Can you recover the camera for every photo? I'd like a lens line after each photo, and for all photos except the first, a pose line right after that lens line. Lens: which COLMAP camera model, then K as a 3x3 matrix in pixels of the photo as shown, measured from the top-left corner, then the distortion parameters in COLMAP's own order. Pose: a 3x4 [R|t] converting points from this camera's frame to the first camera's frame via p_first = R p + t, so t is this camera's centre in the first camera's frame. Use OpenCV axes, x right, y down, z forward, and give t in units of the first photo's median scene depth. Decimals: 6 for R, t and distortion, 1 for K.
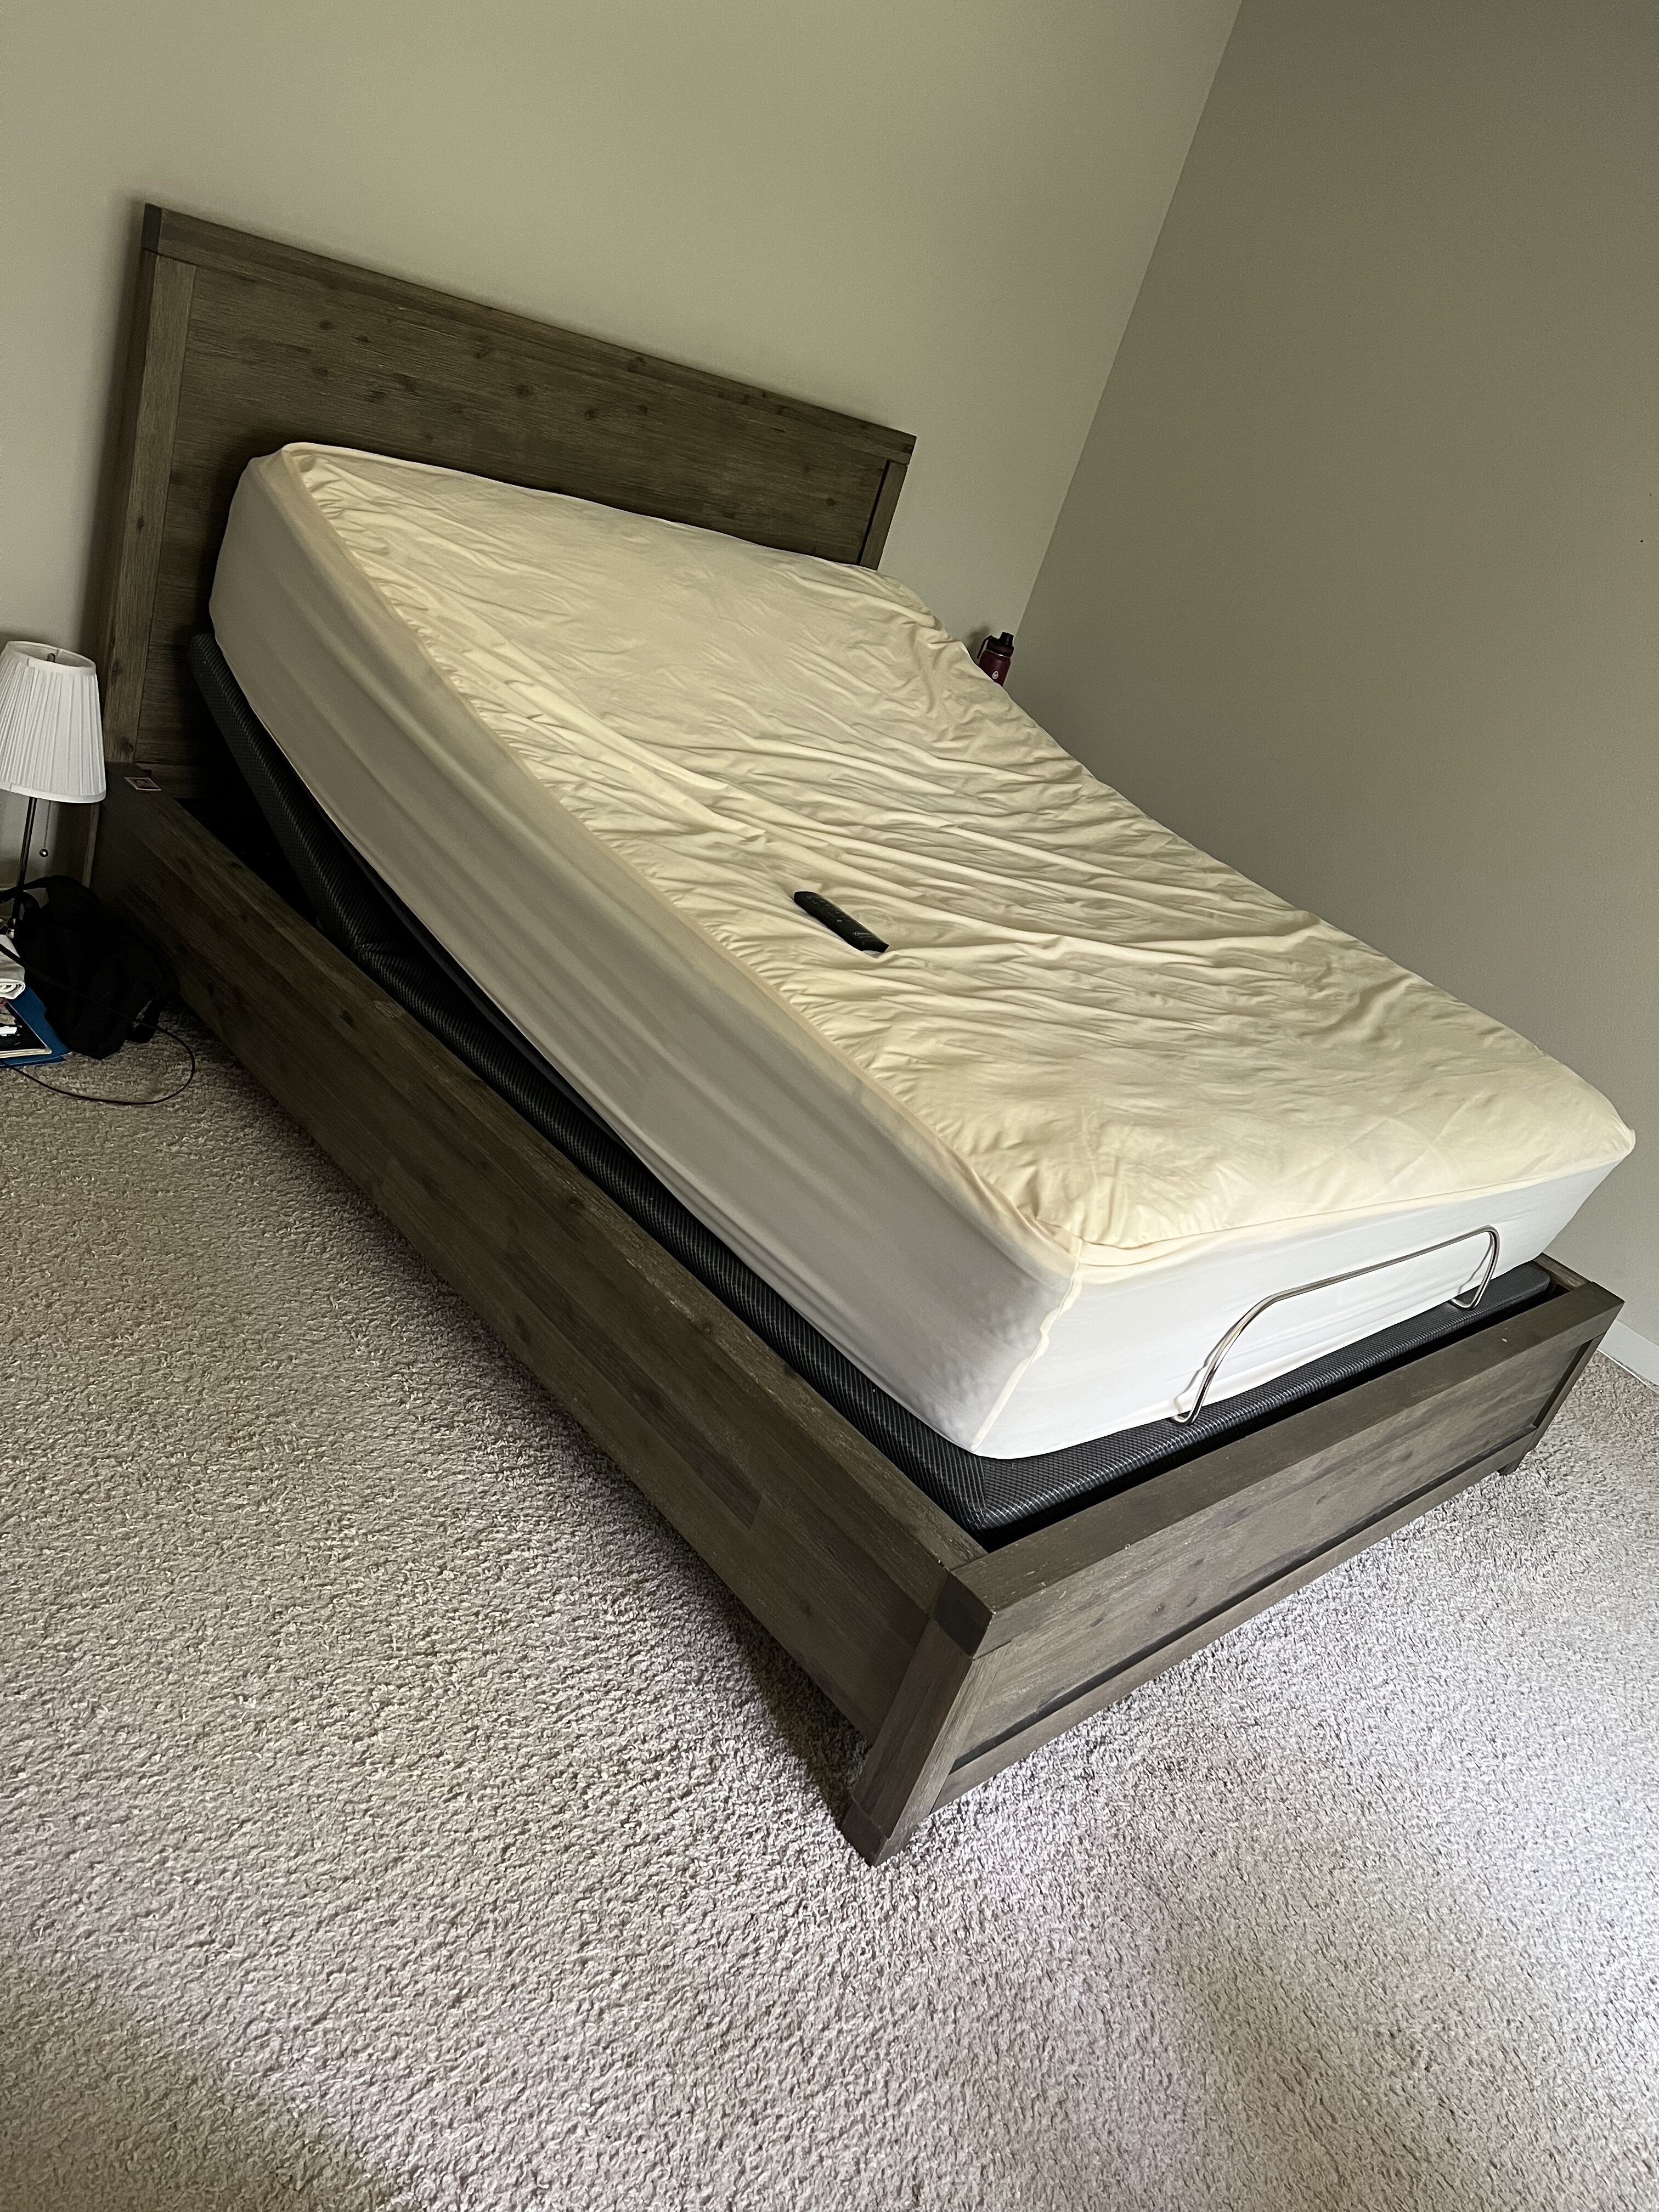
lens RADIAL K [[1639.4, 0, 829.5], [0, 1639.4, 1106.0], [0, 0, 1]] dist [0.003839, 0.002653]
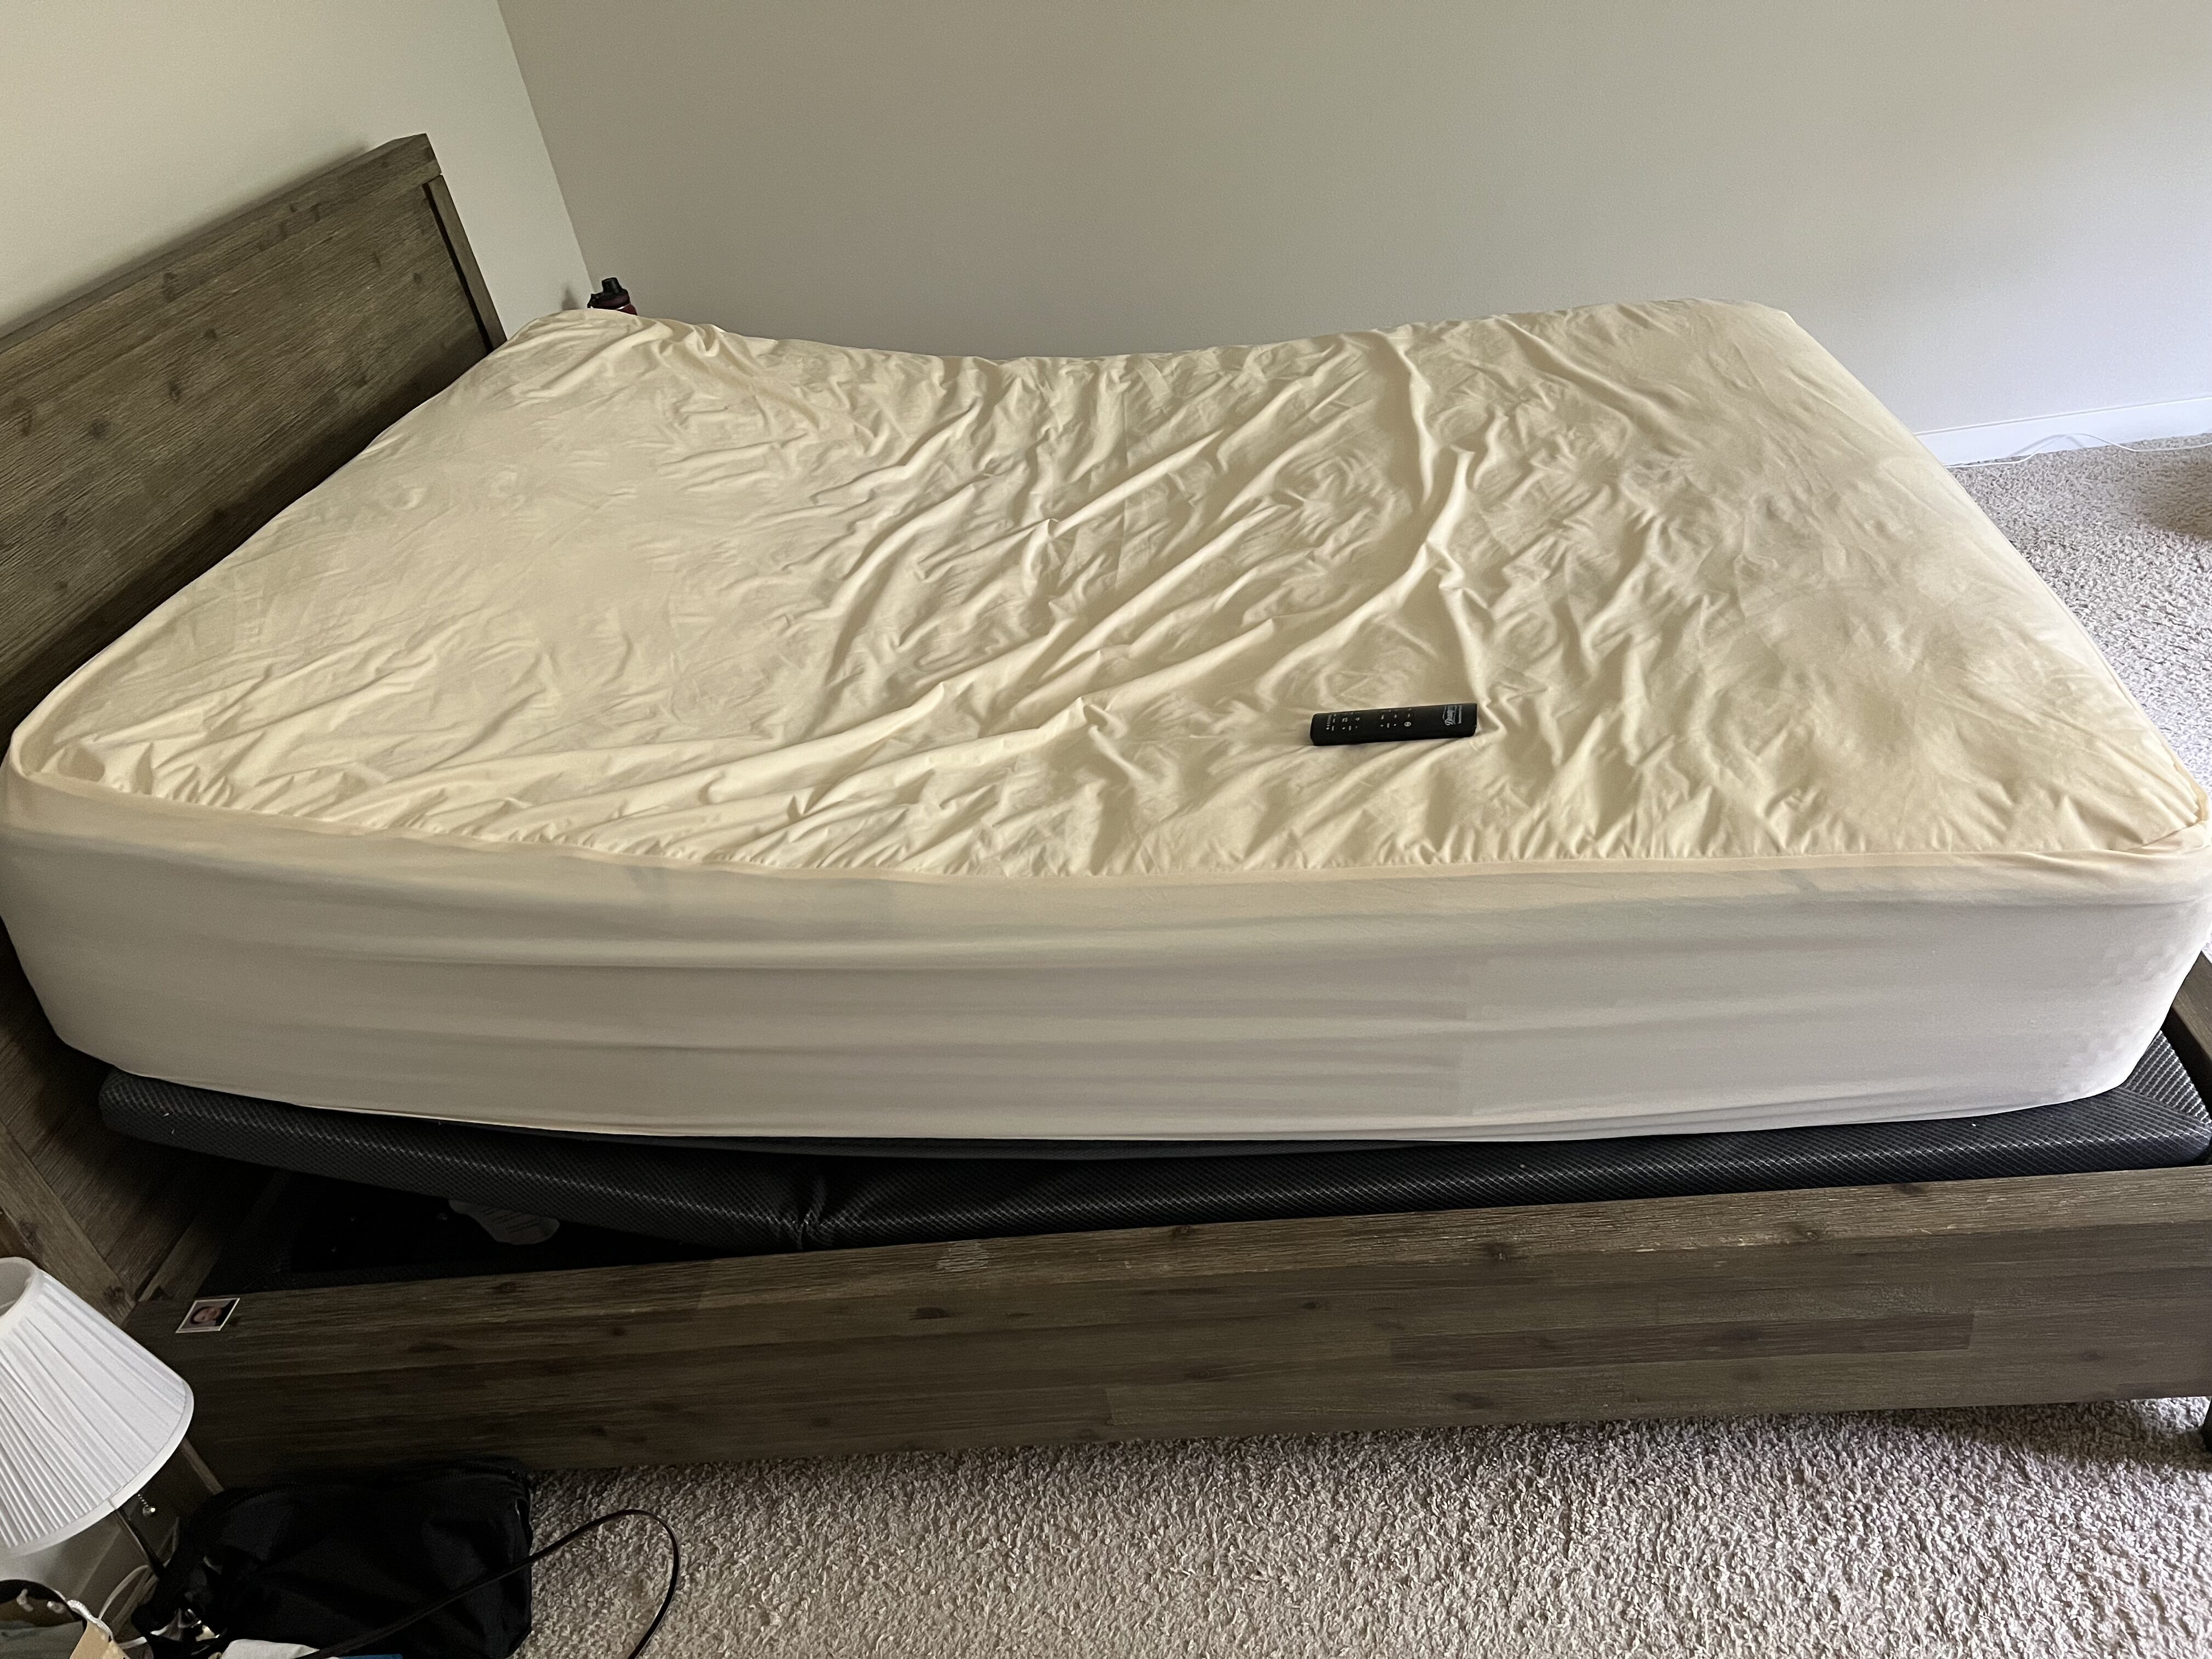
lens RADIAL K [[1639.4, 0, 1106.0], [0, 1639.4, 829.5], [0, 0, 1]] dist [0.003839, 0.002653]
pose [[0.642353, -0.703288, 0.304579, -0.315540], [0.636220, 0.710904, 0.299734, -0.359008], [-0.427326, 0.001244, 0.904097, 0.352973]]
